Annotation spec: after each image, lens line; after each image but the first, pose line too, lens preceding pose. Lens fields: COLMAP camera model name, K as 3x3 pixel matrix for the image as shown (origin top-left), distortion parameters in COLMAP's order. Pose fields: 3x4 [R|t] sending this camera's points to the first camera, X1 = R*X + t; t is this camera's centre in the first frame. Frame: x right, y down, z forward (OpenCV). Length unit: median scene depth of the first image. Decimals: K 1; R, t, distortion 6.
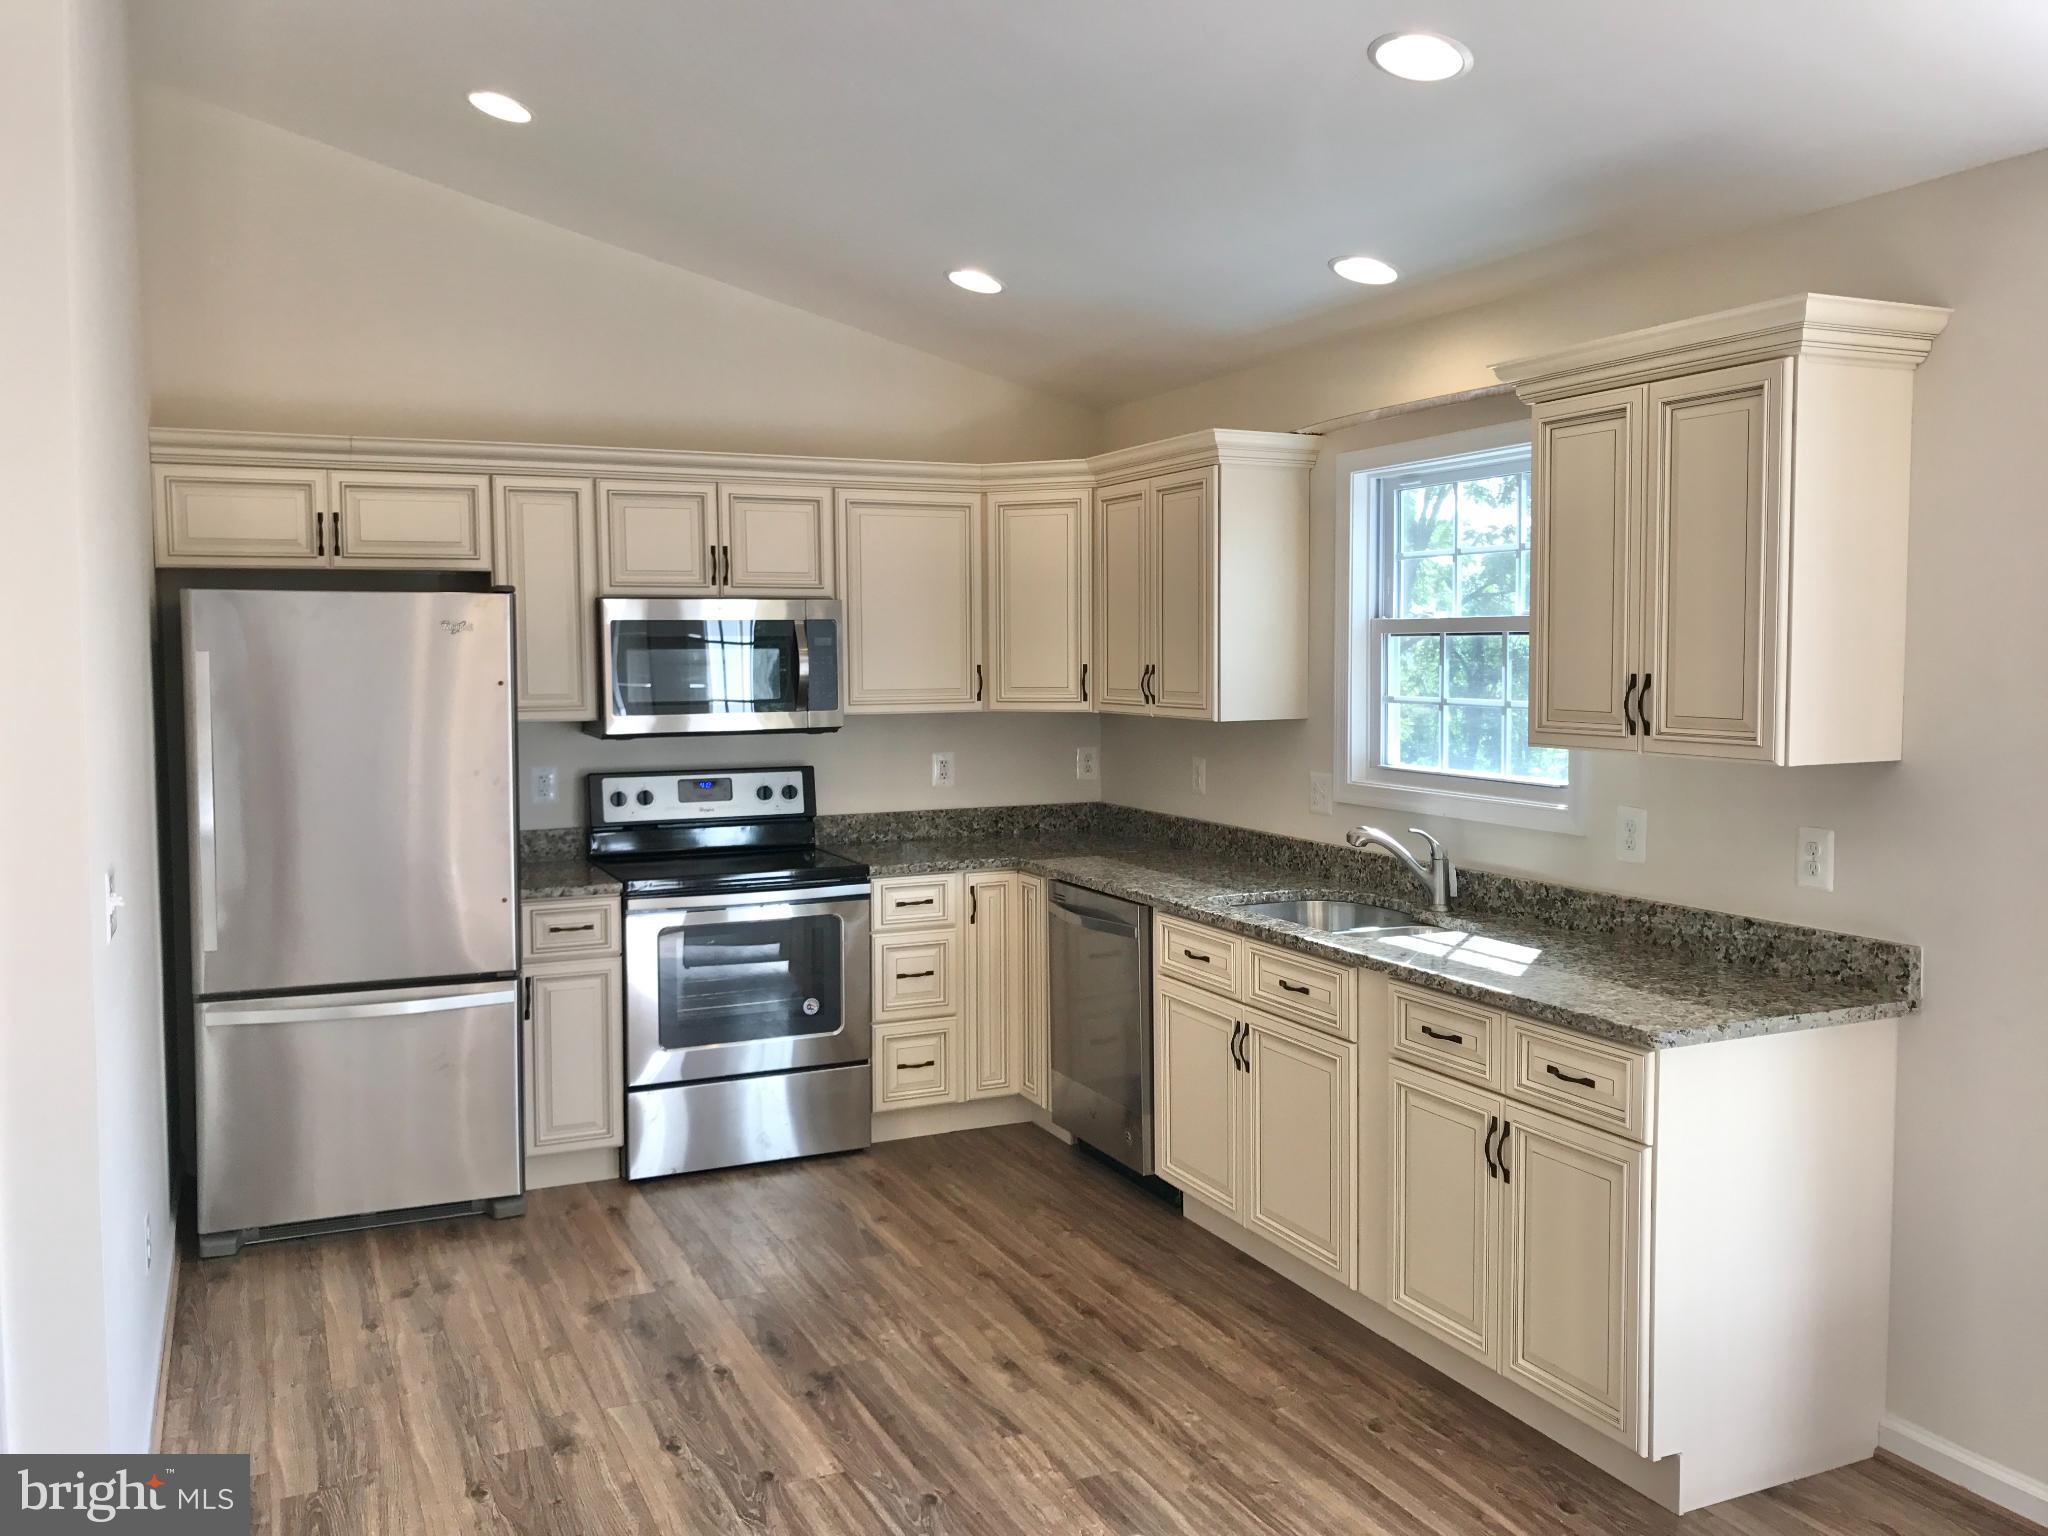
lens RADIAL K [[1679.6, 0, 1014.2], [0, 1679.6, 733.7], [0, 0, 1]] dist [0.130615, -0.350857]
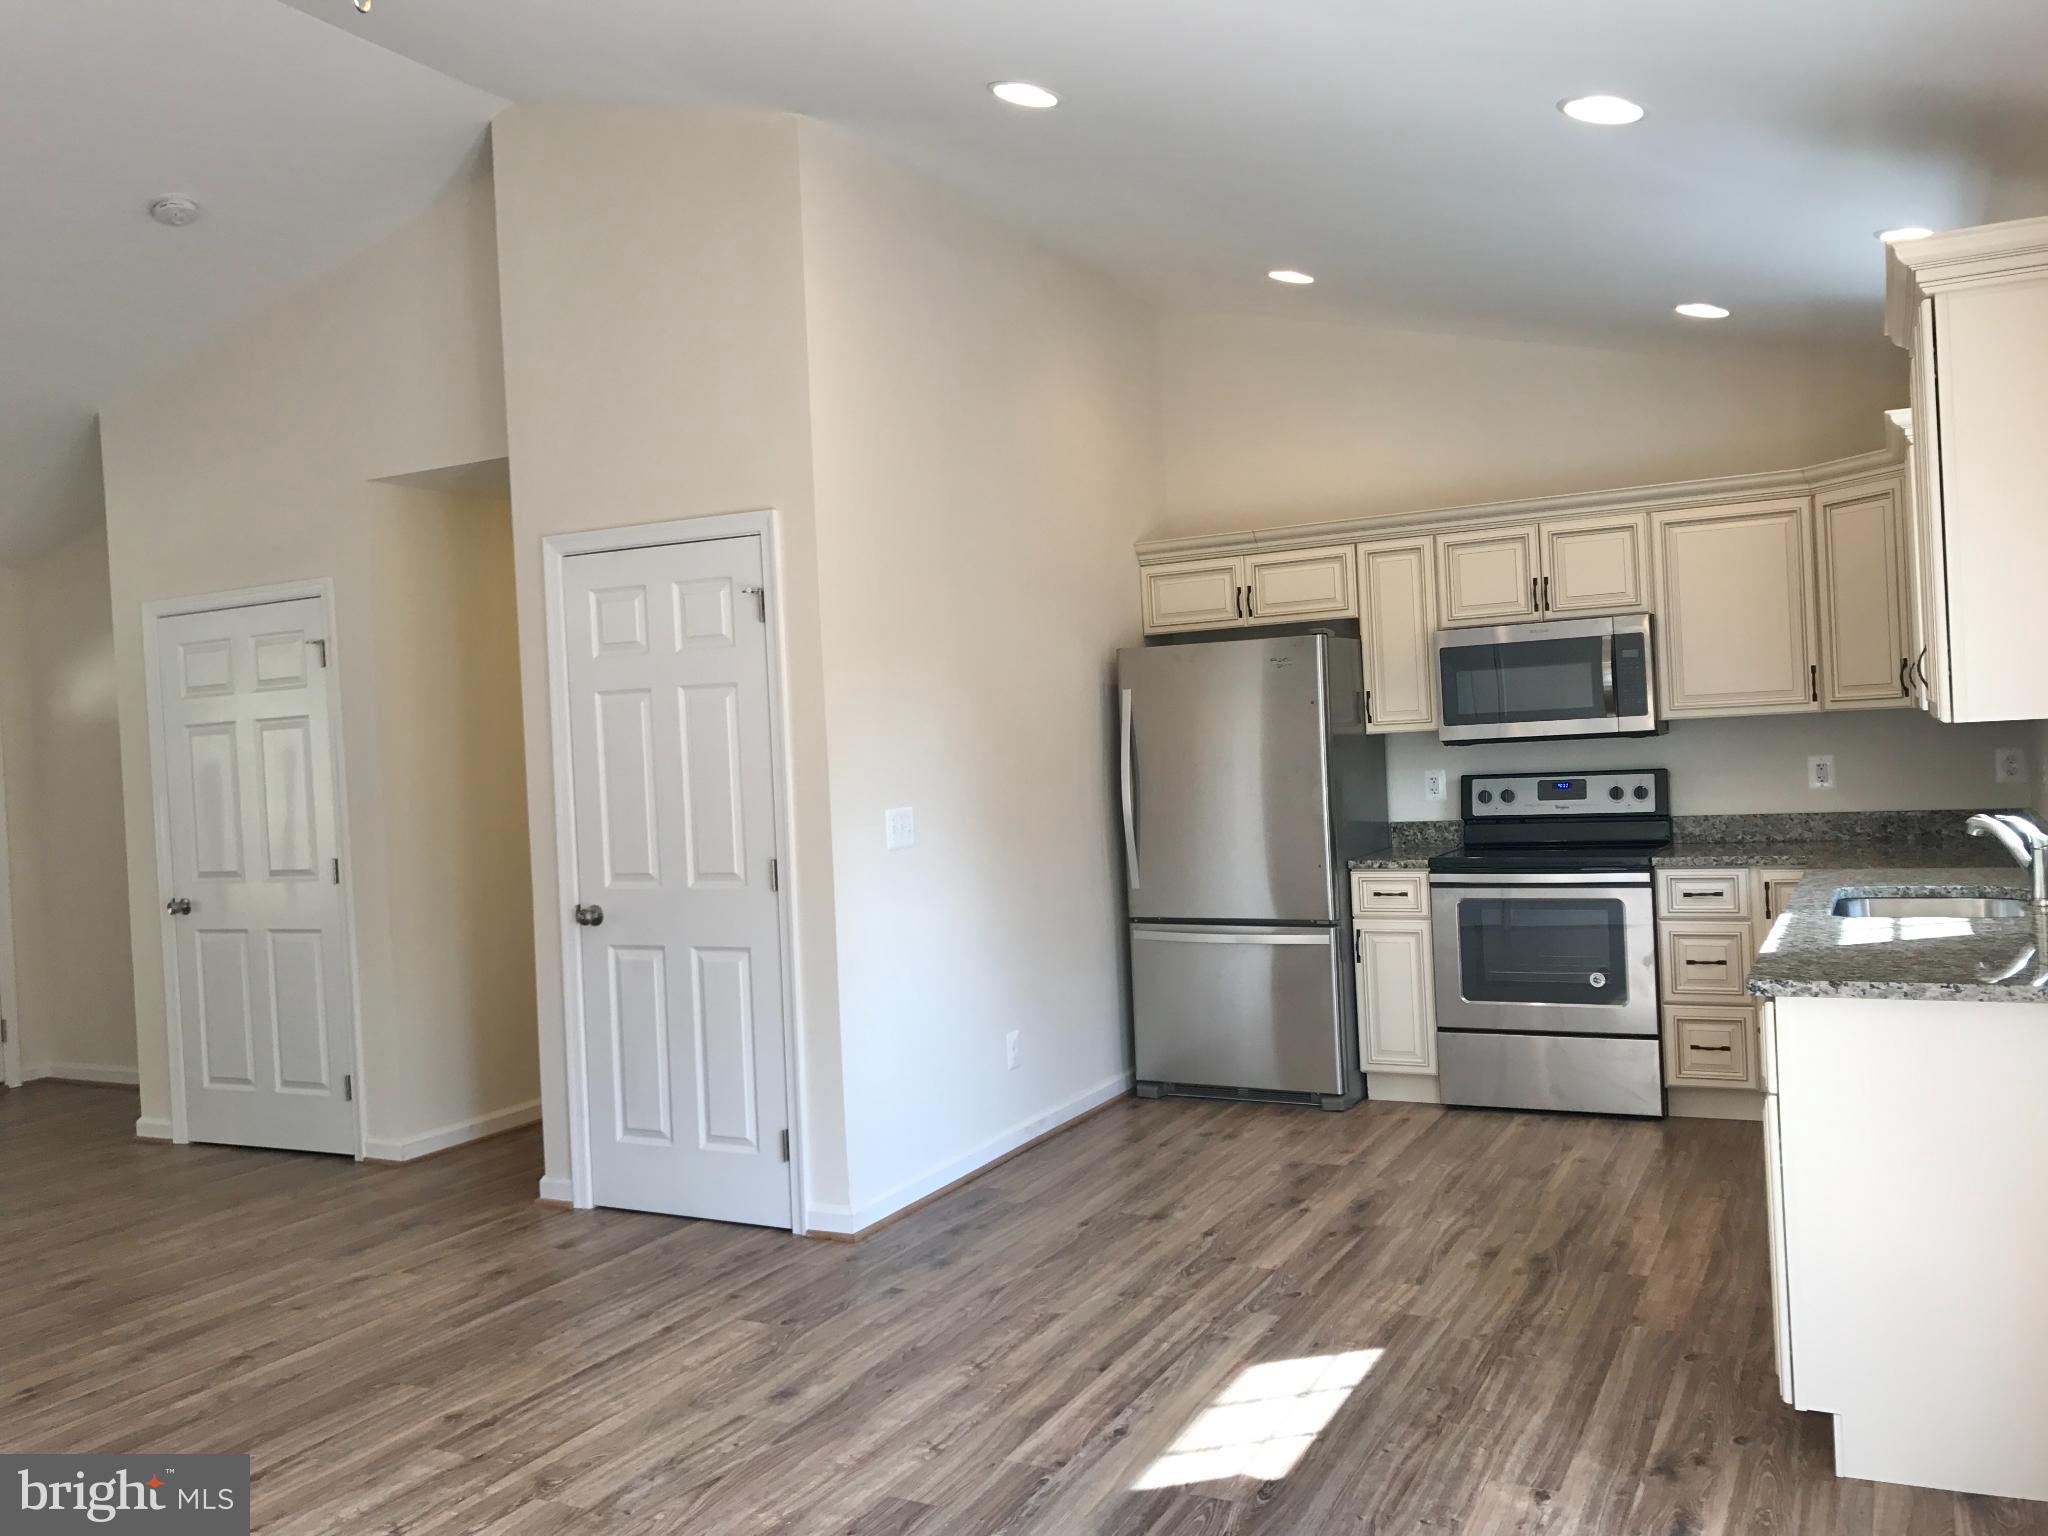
lens RADIAL K [[1679.6, 0, 1014.2], [0, 1679.6, 733.7], [0, 0, 1]] dist [0.130615, -0.350857]
pose [[0.615268, -0.028833, -0.787791, 0.547449], [0.006834, 0.999488, -0.031244, 0.031667], [0.788288, 0.013840, 0.615150, -0.000077]]
